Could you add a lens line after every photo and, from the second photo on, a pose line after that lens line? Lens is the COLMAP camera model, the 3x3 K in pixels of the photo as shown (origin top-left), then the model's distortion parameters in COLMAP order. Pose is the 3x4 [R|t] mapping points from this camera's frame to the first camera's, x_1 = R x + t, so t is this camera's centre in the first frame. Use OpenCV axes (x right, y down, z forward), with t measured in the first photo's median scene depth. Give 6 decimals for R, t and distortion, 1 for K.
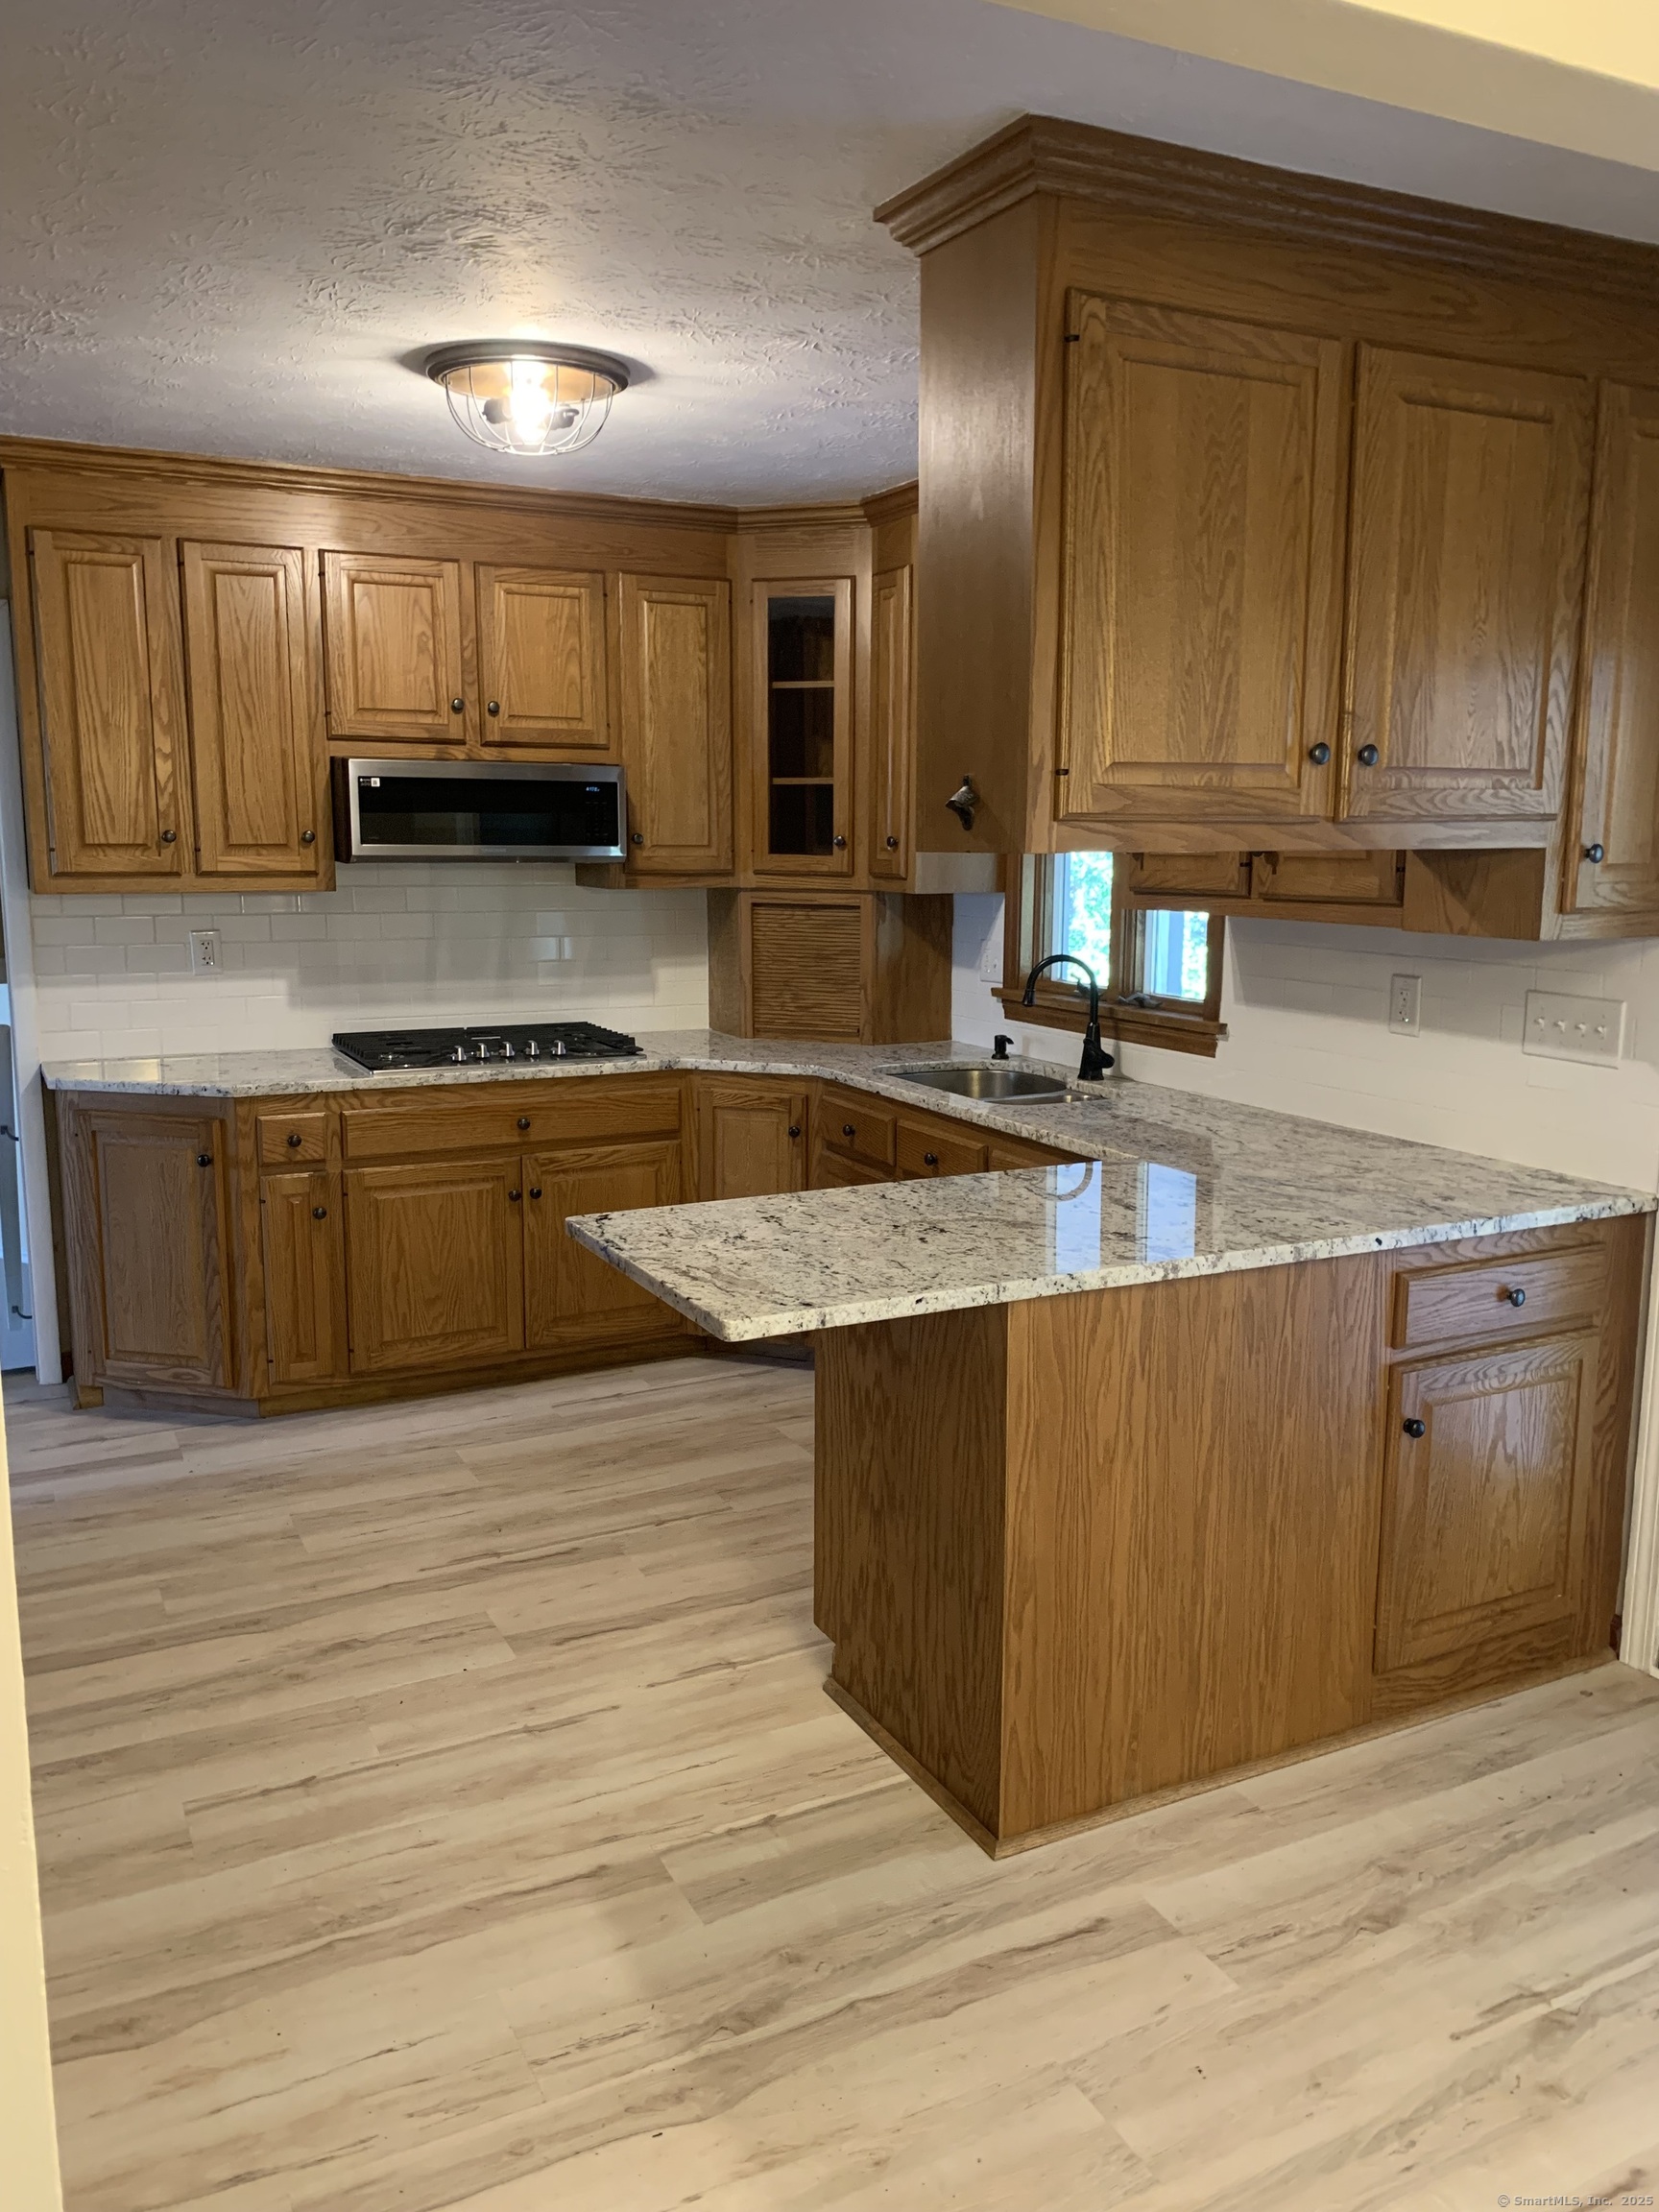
lens RADIAL K [[1698.2, 0, 833.0], [0, 1698.2, 1100.4], [0, 0, 1]] dist [0.028108, -0.041556]
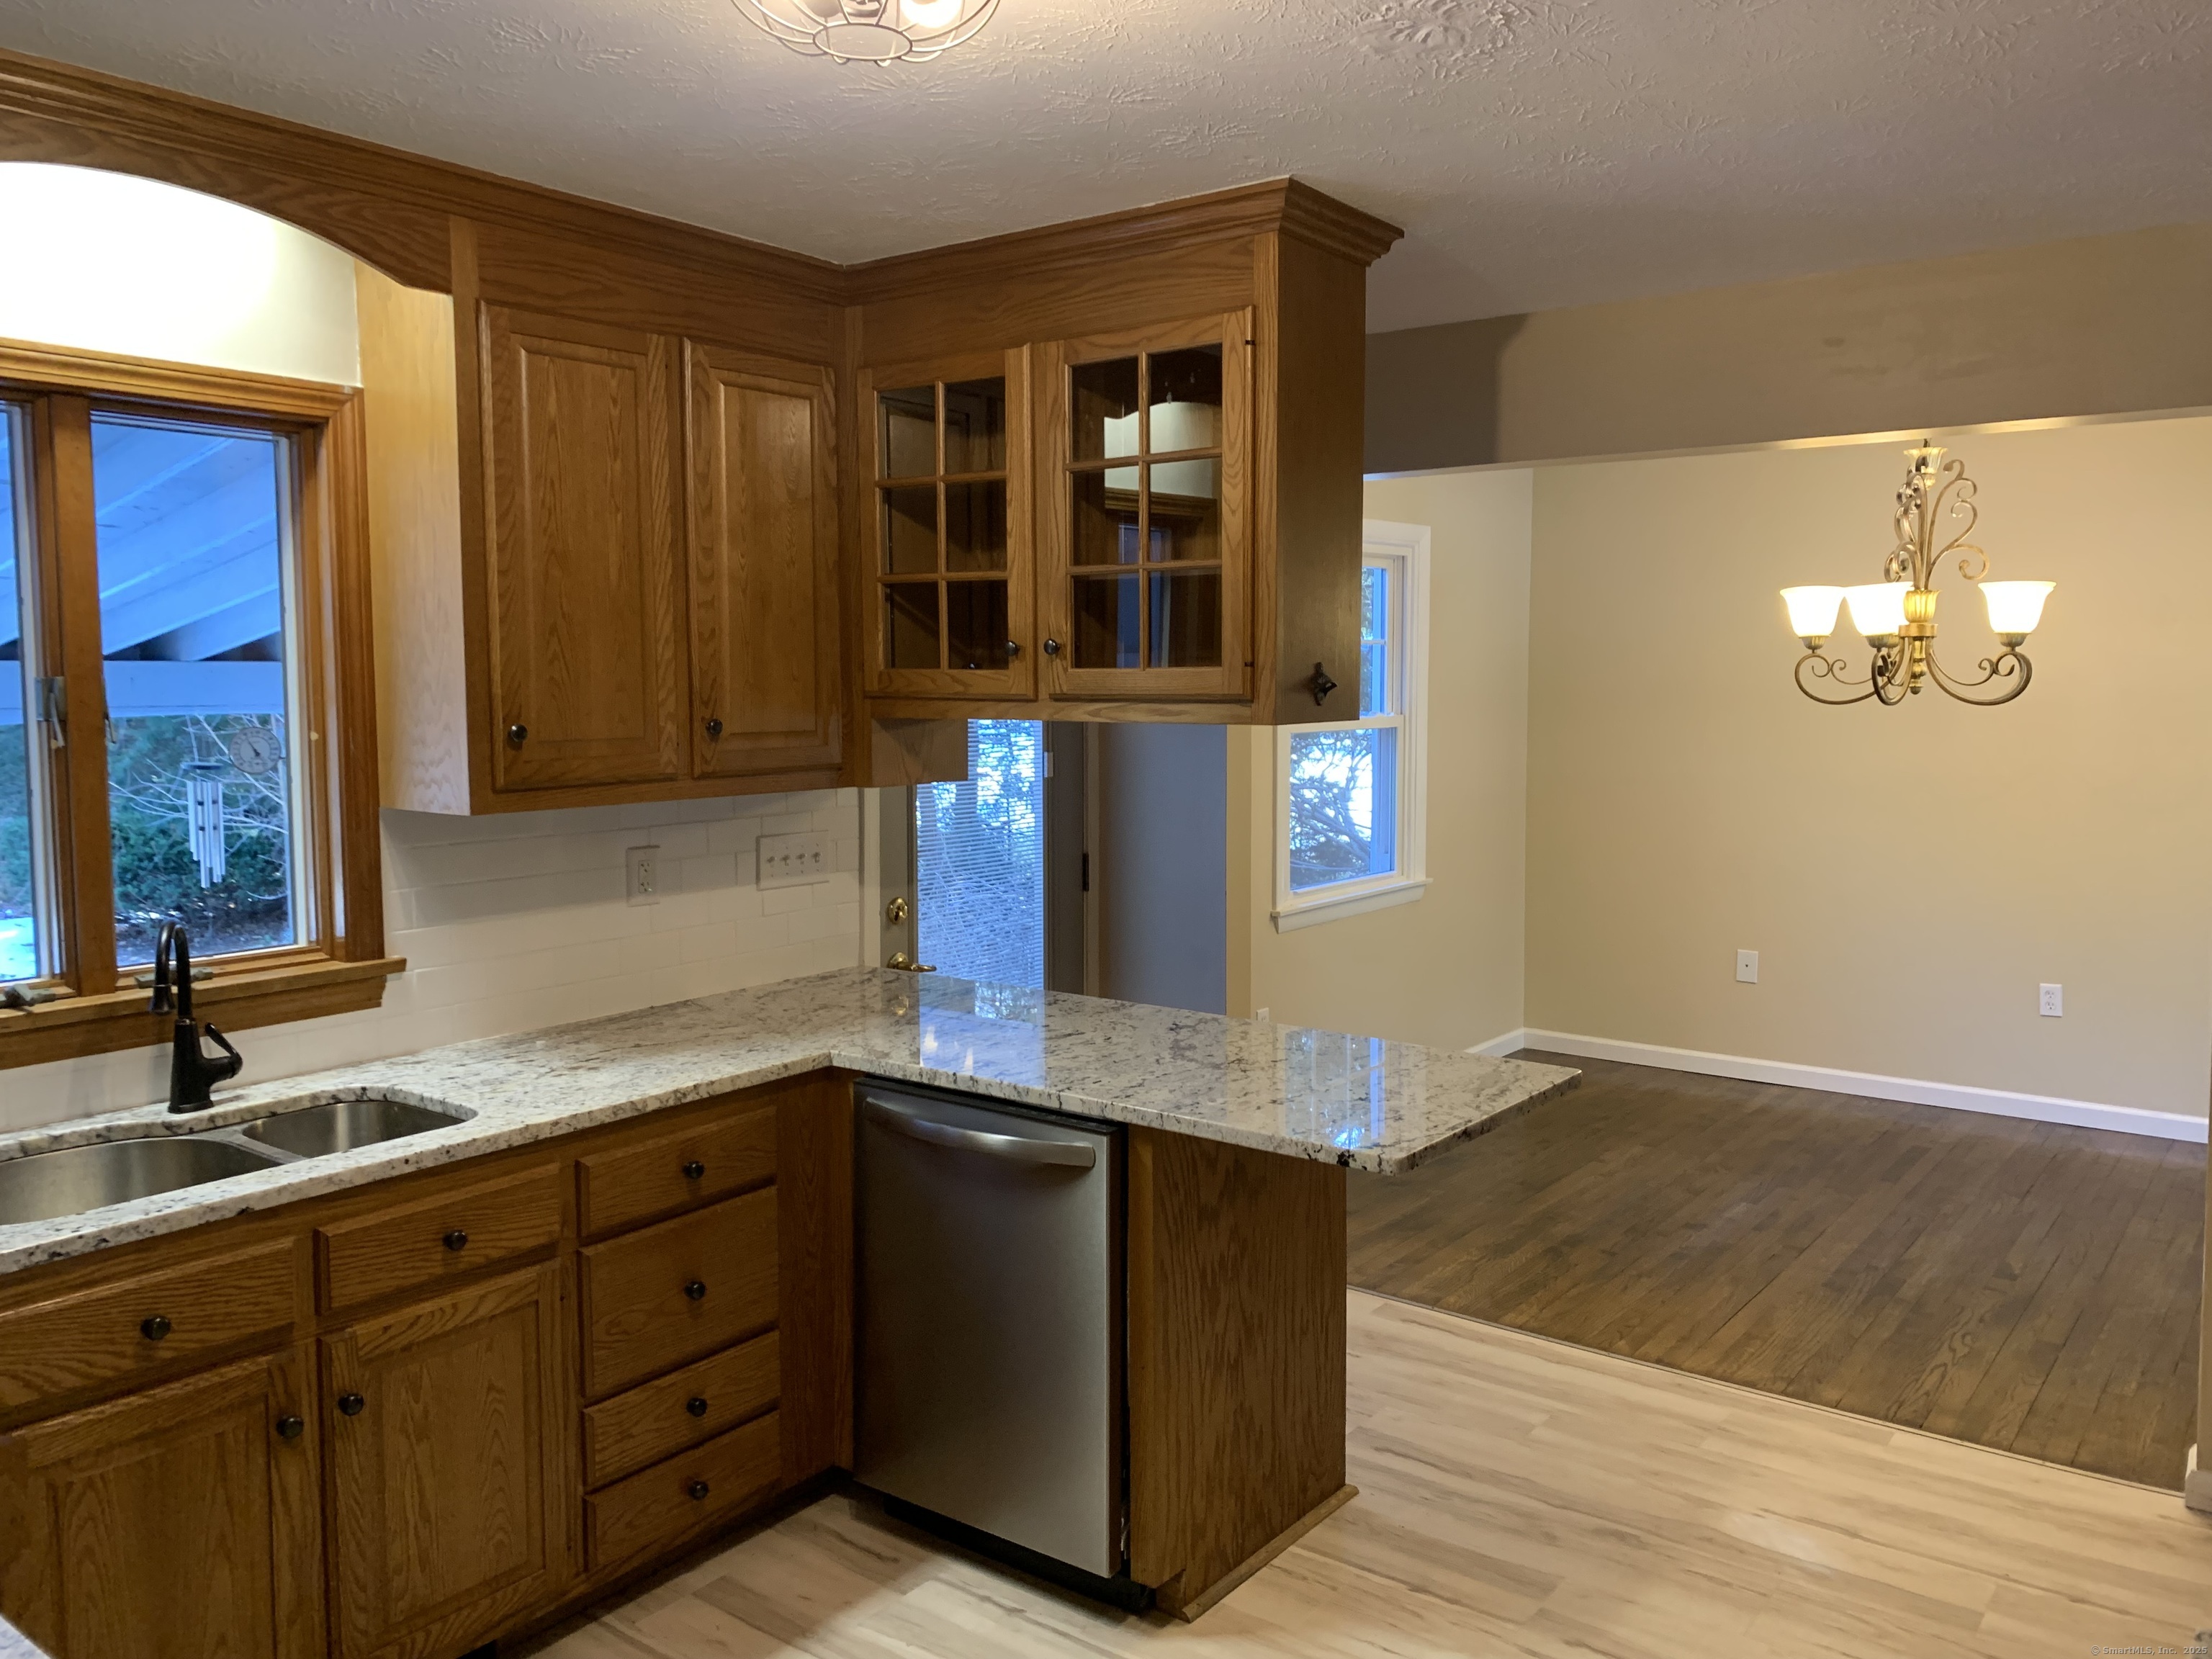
lens RADIAL K [[1698.2, 0, 1134.6], [0, 1698.2, 797.9], [0, 0, 1]] dist [0.028108, -0.041556]
pose [[-0.439928, -0.068983, 0.895380, -0.864097], [0.144463, 0.978624, 0.146376, -0.258168], [-0.886337, 0.193744, -0.420558, 1.441955]]
